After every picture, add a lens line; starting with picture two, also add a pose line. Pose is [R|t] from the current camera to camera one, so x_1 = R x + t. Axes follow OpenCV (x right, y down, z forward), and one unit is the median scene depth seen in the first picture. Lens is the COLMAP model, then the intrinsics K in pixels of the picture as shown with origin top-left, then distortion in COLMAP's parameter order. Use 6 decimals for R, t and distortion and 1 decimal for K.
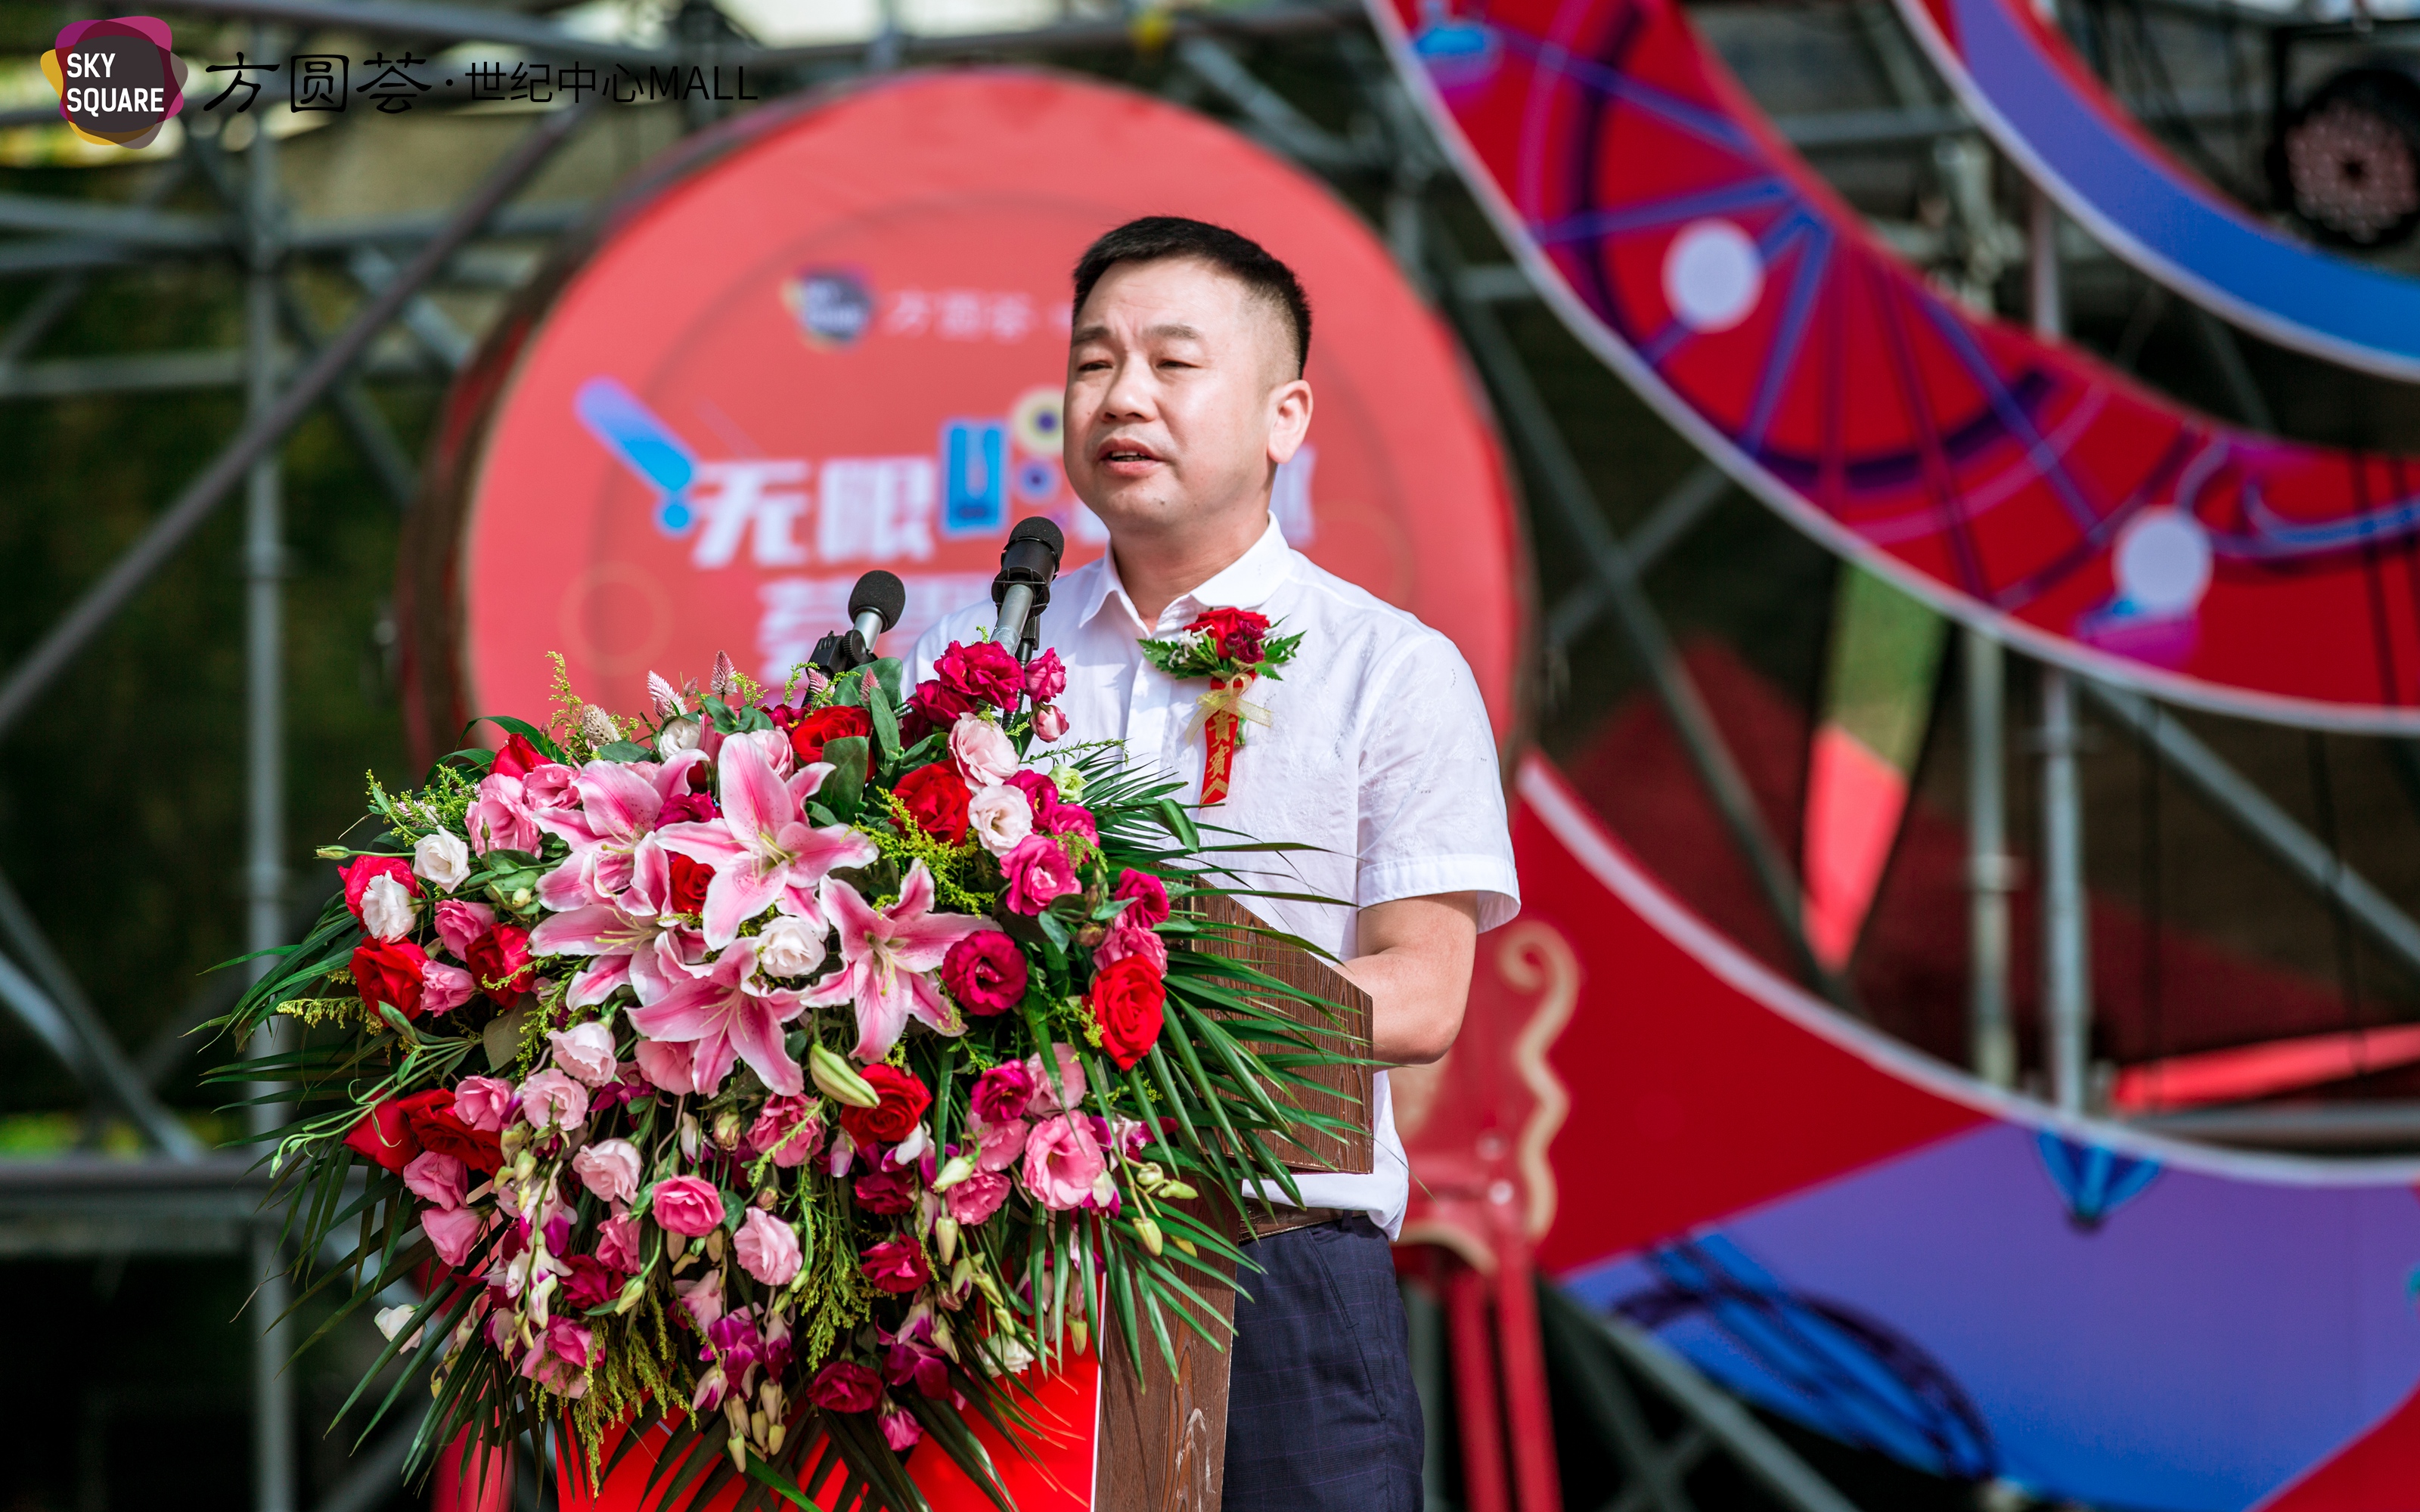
lens RADIAL K [[15213.5, 0, 1210.0], [0, 15213.5, 756.0], [0, 0, 1]] dist [0.082383, -23.892519]
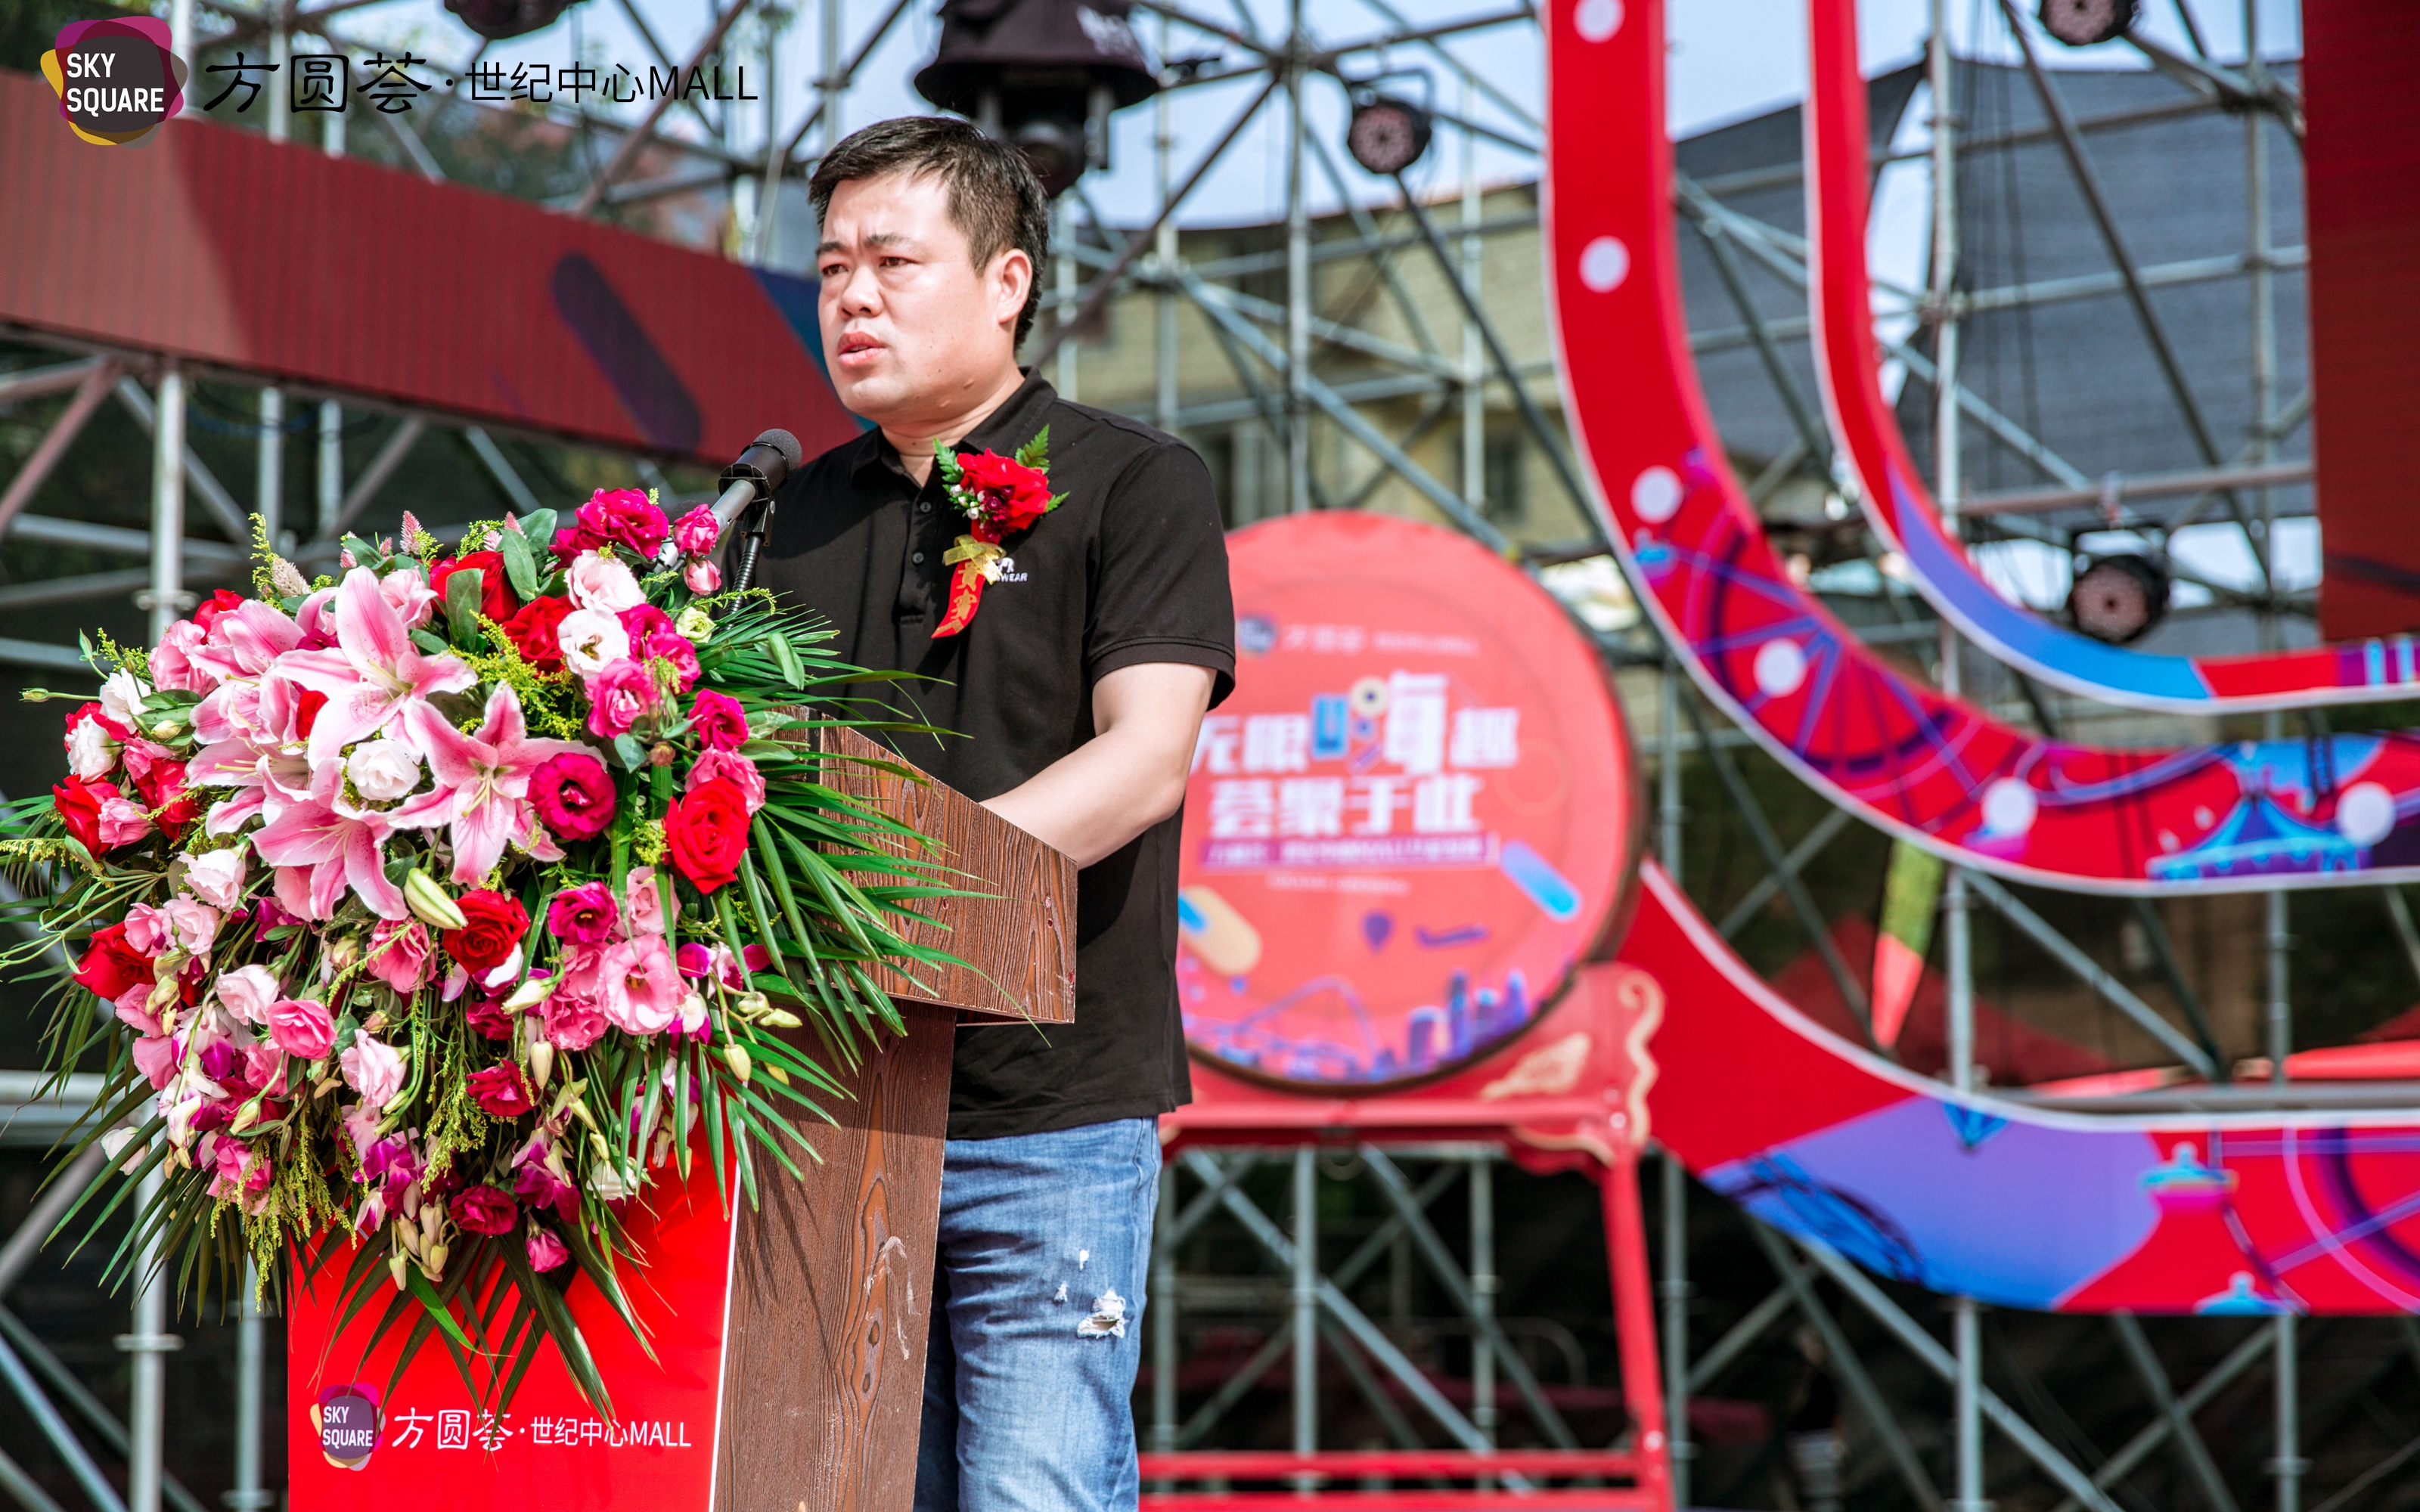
lens RADIAL K [[4072.7, 0, 1209.3], [0, 4072.7, 902.1], [0, 0, 1]] dist [0.015189, 0.002933]
pose [[0.987535, 0.004344, -0.157341, 0.068381], [-0.010276, 0.999266, -0.036911, 0.030499], [0.157066, 0.038068, 0.986854, 0.738476]]
